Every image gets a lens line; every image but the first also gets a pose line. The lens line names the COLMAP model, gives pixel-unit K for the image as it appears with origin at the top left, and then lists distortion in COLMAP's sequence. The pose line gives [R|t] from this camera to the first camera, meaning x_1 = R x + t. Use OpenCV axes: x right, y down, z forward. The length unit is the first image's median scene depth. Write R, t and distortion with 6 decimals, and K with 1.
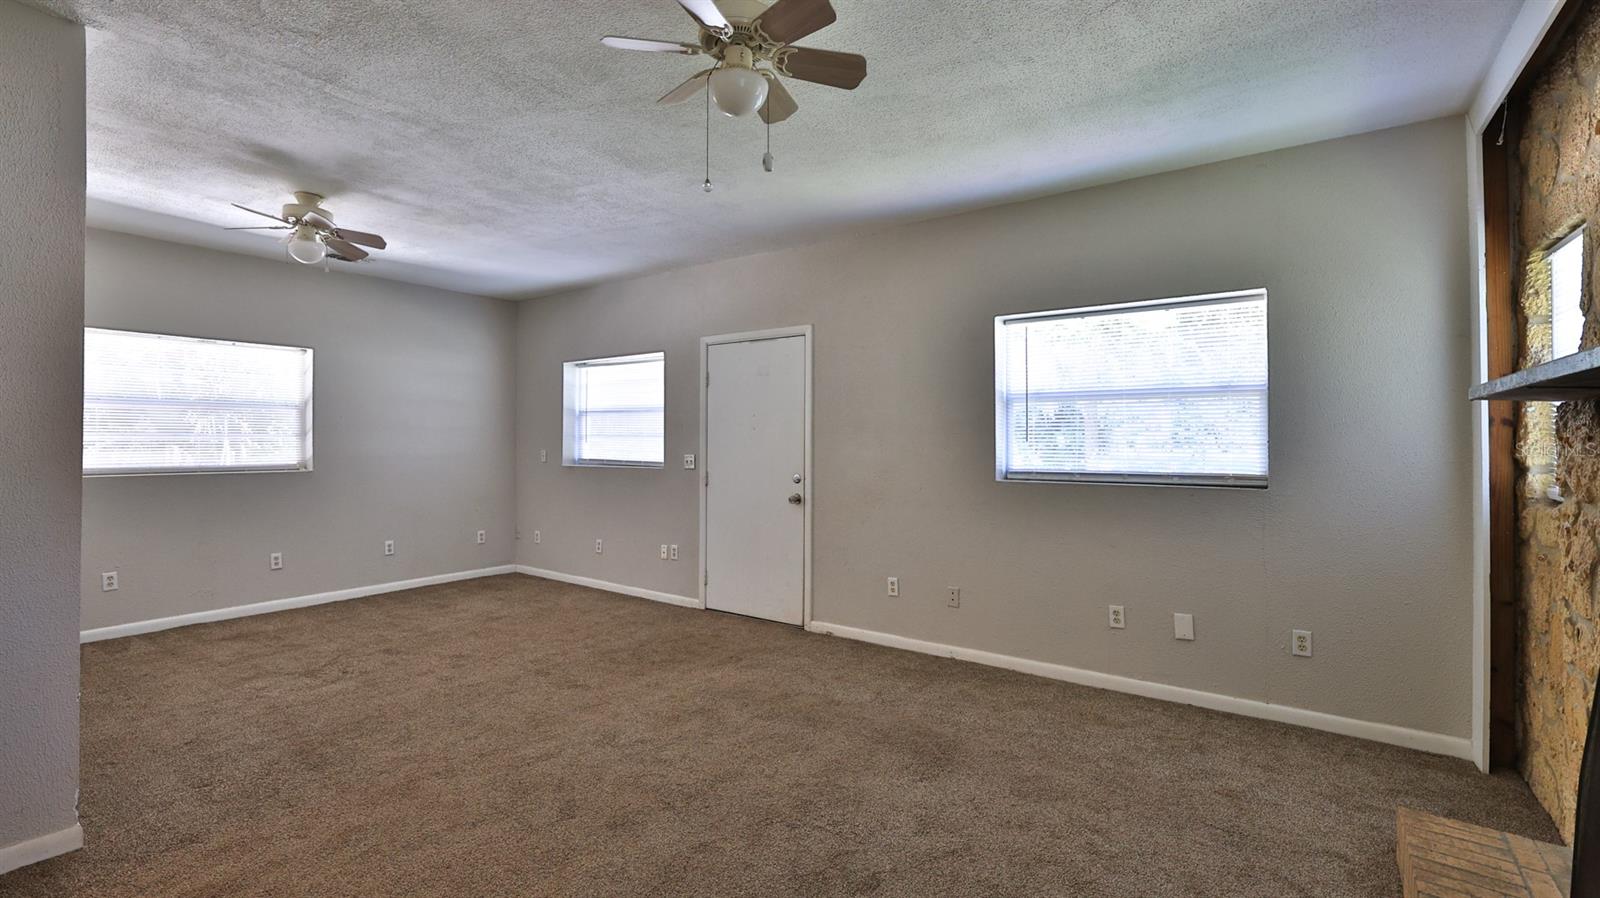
lens RADIAL K [[708.9, 0, 798.9], [0, 708.9, 442.1], [0, 0, 1]] dist [-0.000579, 0.000063]
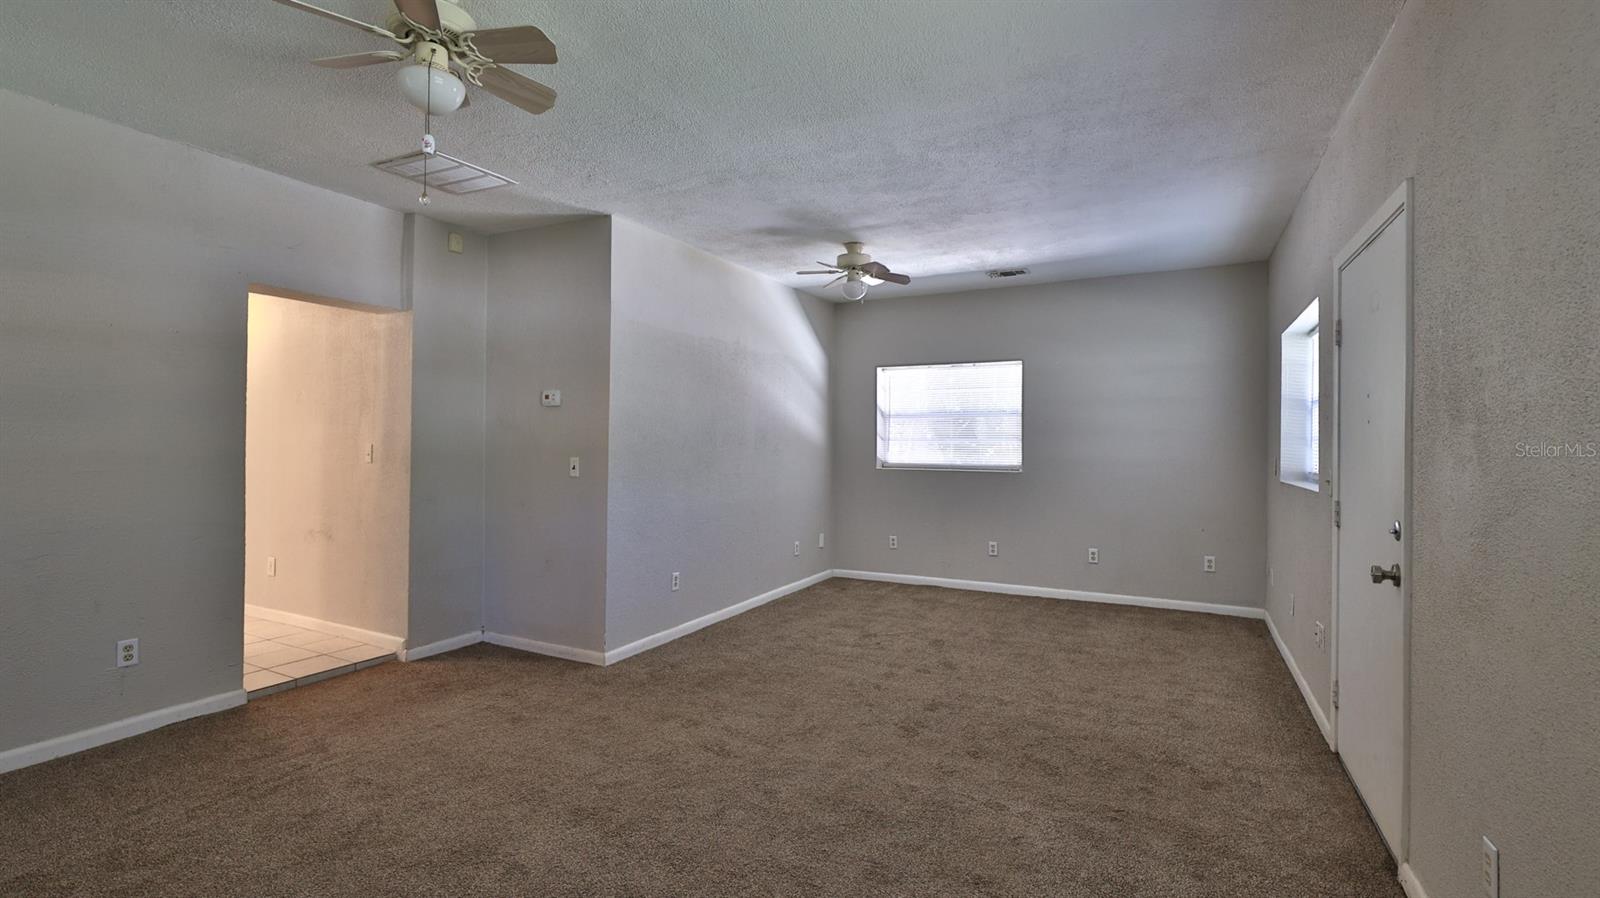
lens RADIAL K [[708.9, 0, 798.9], [0, 708.9, 442.1], [0, 0, 1]] dist [-0.000579, 0.000063]
pose [[0.135845, -0.002396, -0.990727, 0.513211], [-0.005699, 0.999979, -0.003199, -0.000736], [0.990714, 0.006081, 0.135829, 0.739499]]
